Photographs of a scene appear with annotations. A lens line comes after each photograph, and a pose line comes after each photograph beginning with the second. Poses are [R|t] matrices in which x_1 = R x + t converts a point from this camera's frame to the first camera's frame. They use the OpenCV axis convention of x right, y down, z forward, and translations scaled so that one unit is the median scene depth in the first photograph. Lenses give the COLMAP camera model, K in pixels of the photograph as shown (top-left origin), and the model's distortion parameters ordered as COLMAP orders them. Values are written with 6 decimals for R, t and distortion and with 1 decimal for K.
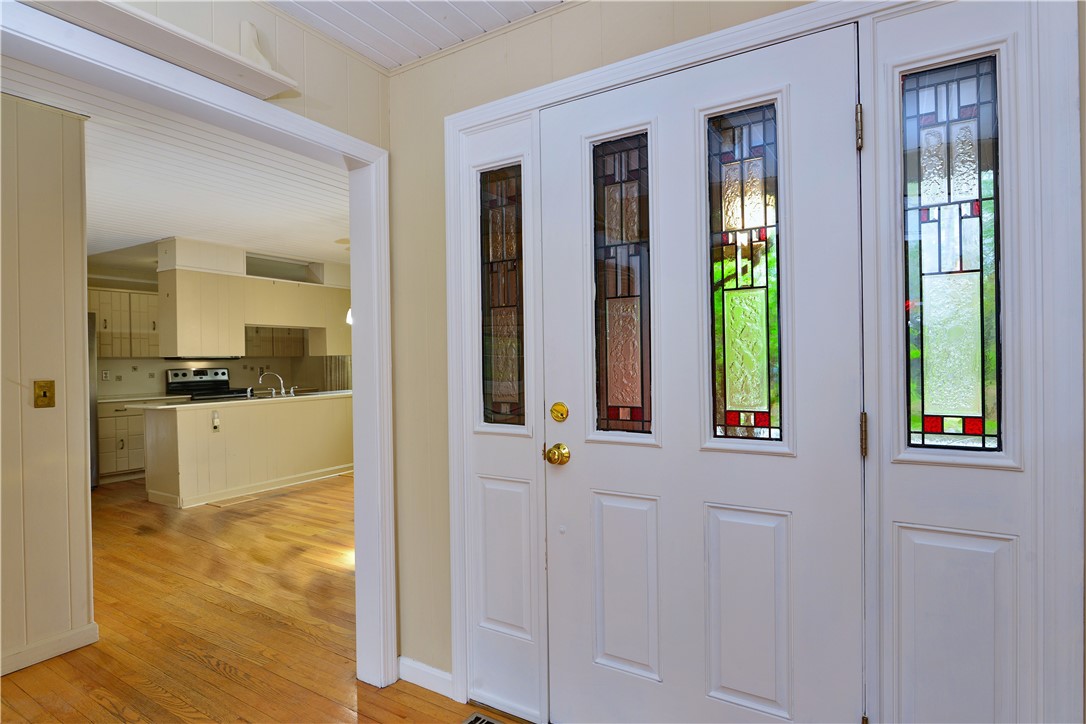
lens RADIAL K [[562.1, 0, 543.0], [0, 562.1, 362.0], [0, 0, 1]] dist [-0.010081, -0.001309]
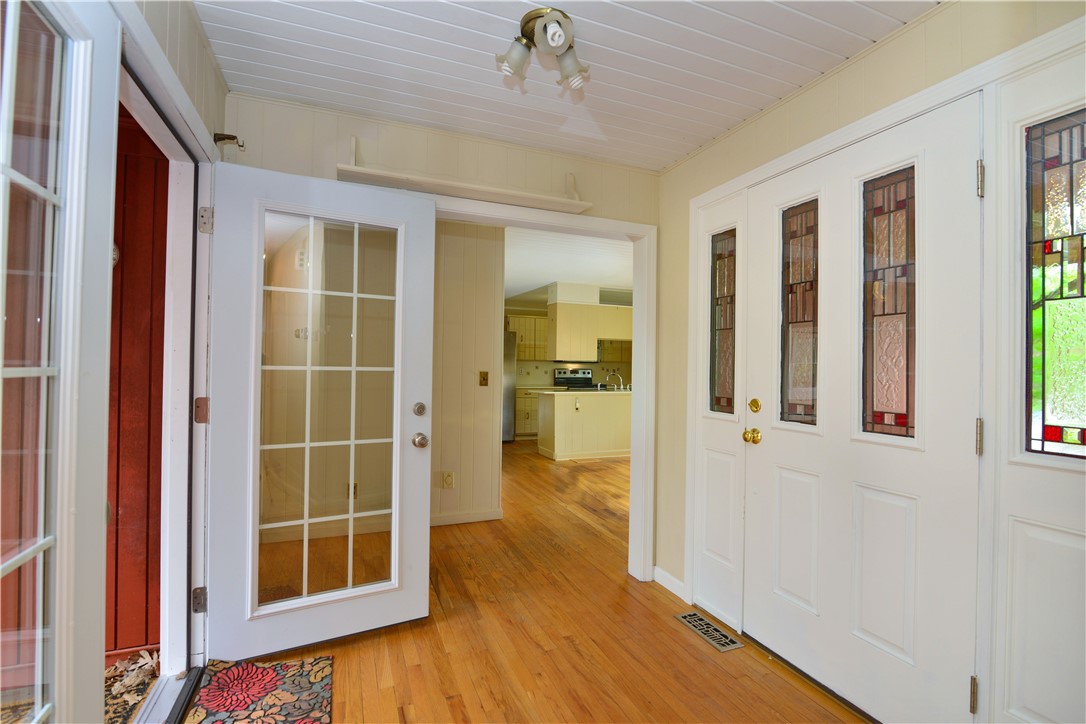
lens RADIAL K [[498.3, 0, 546.5], [0, 498.3, 363.6], [0, 0, 1]] dist [-0.017969, -0.000052]
pose [[0.806113, 0.023859, -0.591280, 0.267047], [-0.029587, 0.999562, -0.000003, 0.000915], [0.591021, 0.017497, 0.806466, -0.228565]]
